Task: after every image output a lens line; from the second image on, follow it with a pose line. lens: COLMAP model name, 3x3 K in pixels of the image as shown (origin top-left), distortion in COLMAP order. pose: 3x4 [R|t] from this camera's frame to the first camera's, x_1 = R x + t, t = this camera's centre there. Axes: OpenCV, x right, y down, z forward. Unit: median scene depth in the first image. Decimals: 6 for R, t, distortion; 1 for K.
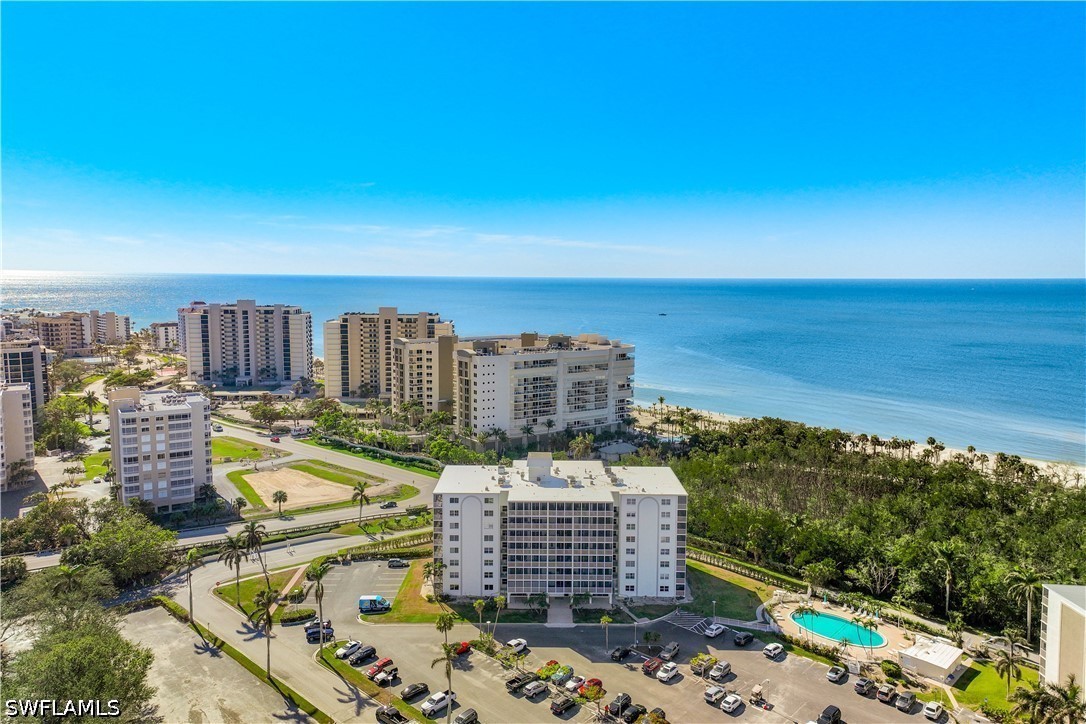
lens RADIAL K [[758.4, 0, 543.0], [0, 758.4, 362.0], [0, 0, 1]] dist [0.082894, 0.000778]
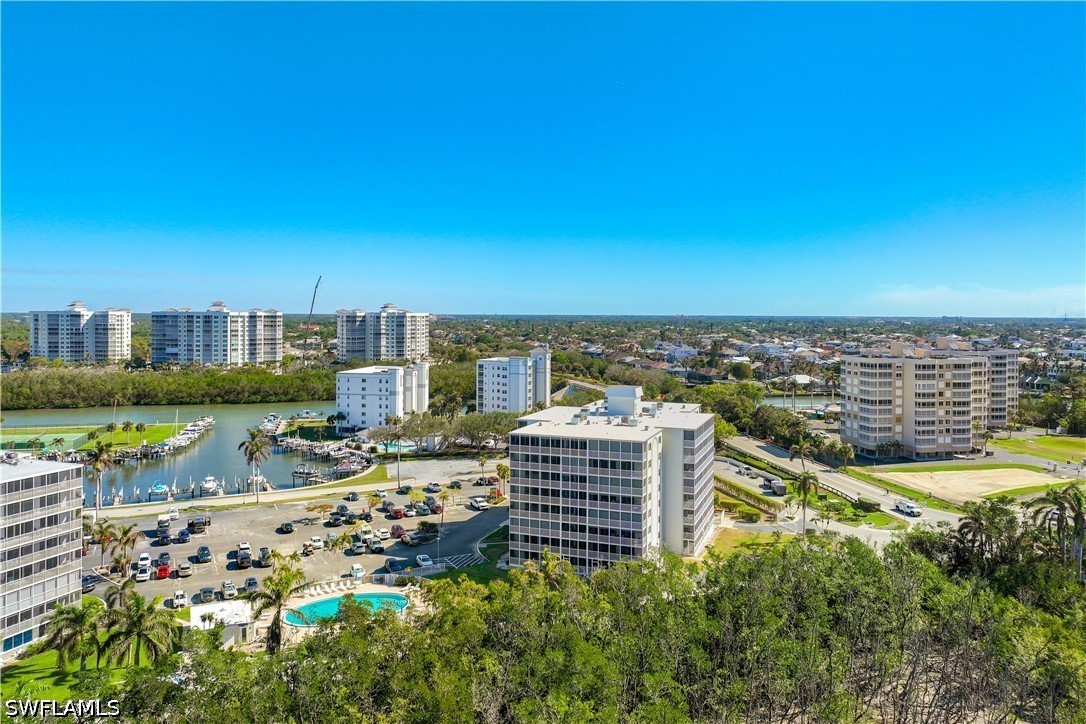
lens RADIAL K [[773.1, 0, 543.2], [0, 773.1, 321.1], [0, 0, 1]] dist [0.006373, 0.000091]
pose [[-0.357788, 0.003046, -0.933798, 0.922715], [-0.111762, 0.992667, 0.046060, 0.014295], [0.927091, 0.120843, -0.354824, 1.287873]]
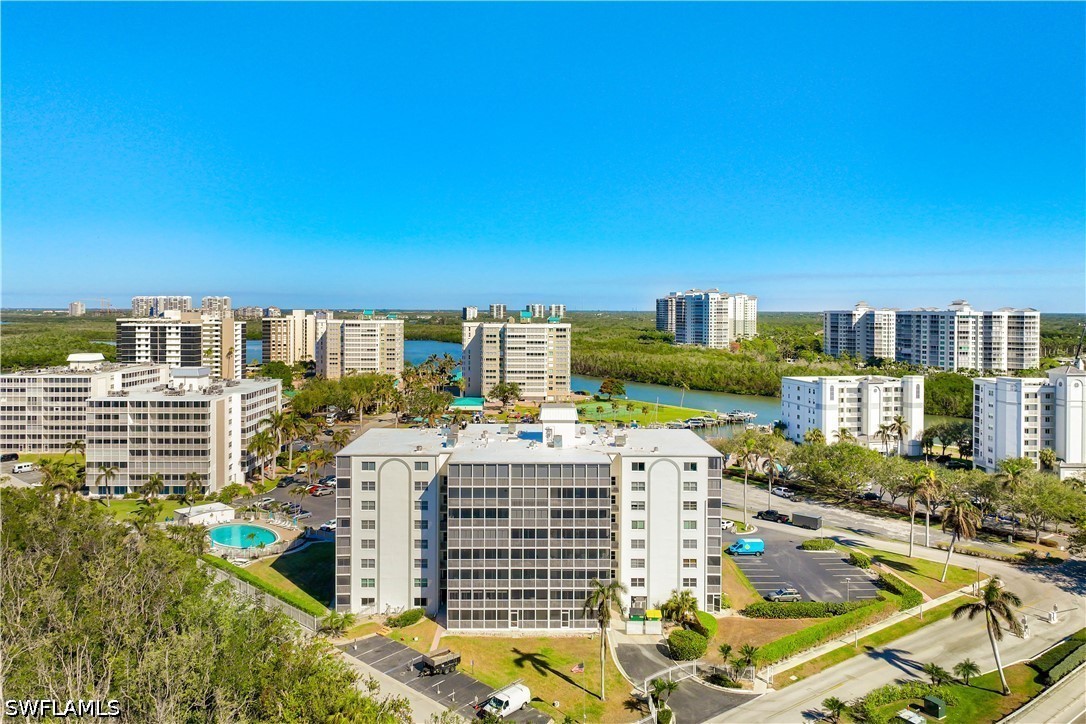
lens RADIAL K [[764.9, 0, 543.1], [0, 764.9, 315.2], [0, 0, 1]] dist [-0.004155, 0.019176]
pose [[-0.999920, -0.008611, -0.009309, 0.016577], [-0.009673, 0.992628, 0.120810, -0.046145], [0.008200, 0.120891, -0.992632, 1.764885]]
